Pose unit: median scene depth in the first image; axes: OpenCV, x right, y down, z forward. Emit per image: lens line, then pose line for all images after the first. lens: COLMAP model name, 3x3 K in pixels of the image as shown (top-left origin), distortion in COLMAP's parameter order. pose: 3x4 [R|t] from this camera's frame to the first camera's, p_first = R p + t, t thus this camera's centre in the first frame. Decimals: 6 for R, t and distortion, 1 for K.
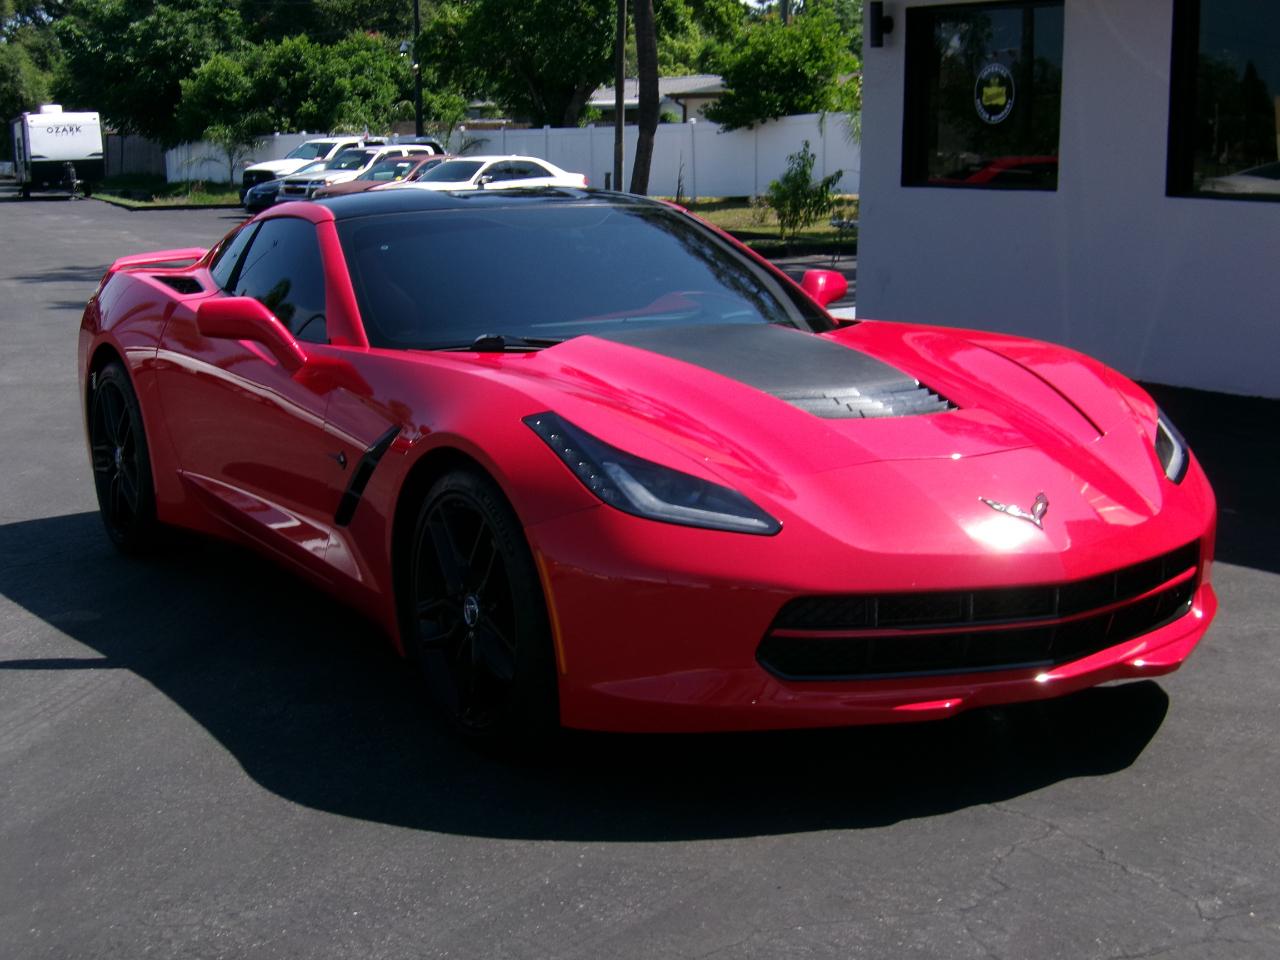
lens RADIAL K [[1938.9, 0, 639.8], [0, 1938.9, 555.3], [0, 0, 1]] dist [-0.113120, -0.015343]
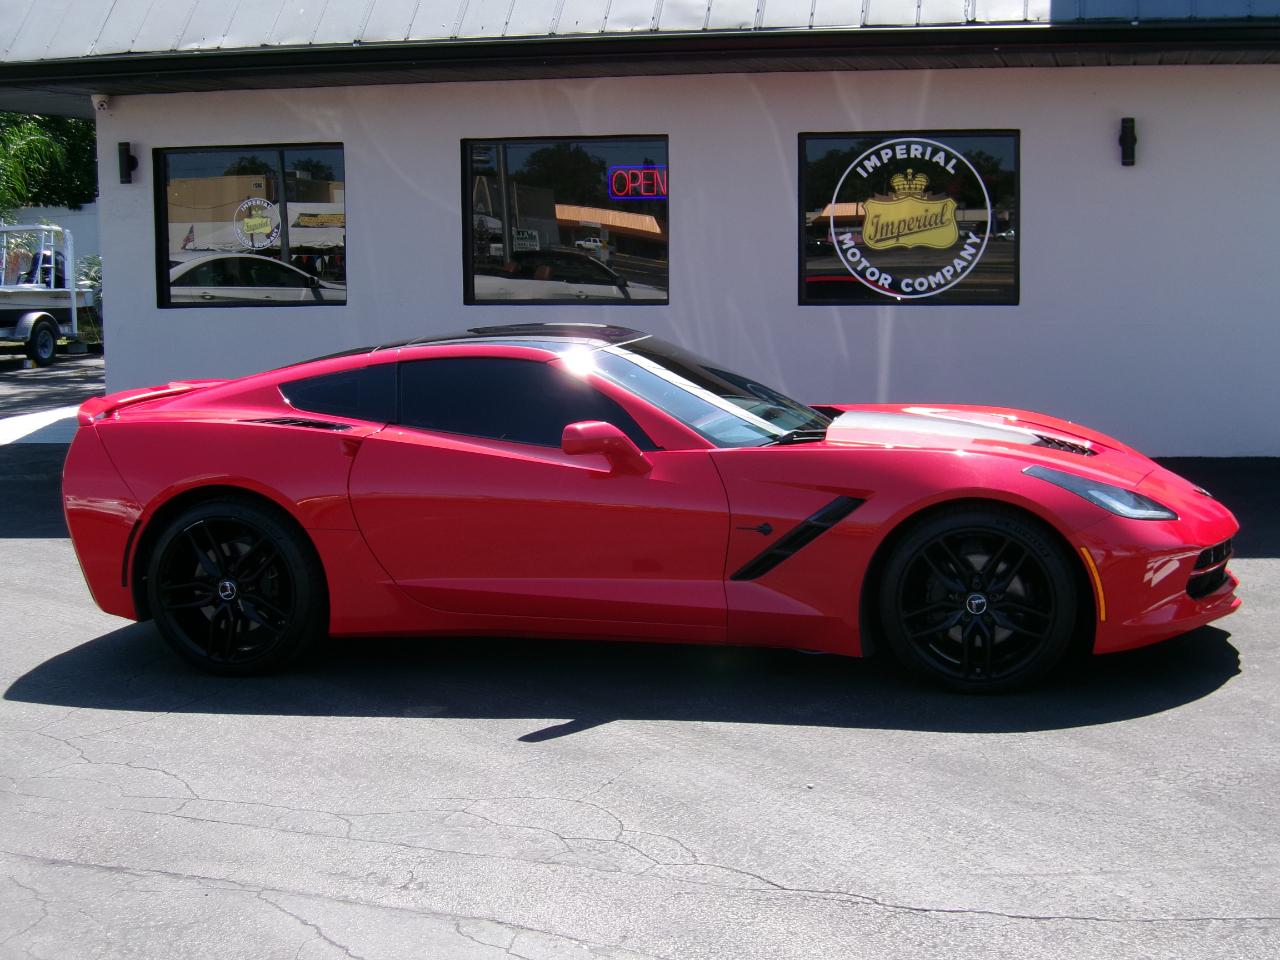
lens RADIAL K [[1938.9, 0, 639.8], [0, 1938.9, 555.3], [0, 0, 1]] dist [-0.113120, -0.015343]
pose [[0.699449, -0.130523, 0.702663, -0.135198], [0.162798, 0.986432, 0.021180, -0.008514], [-0.695893, 0.099578, 0.711208, 0.010176]]
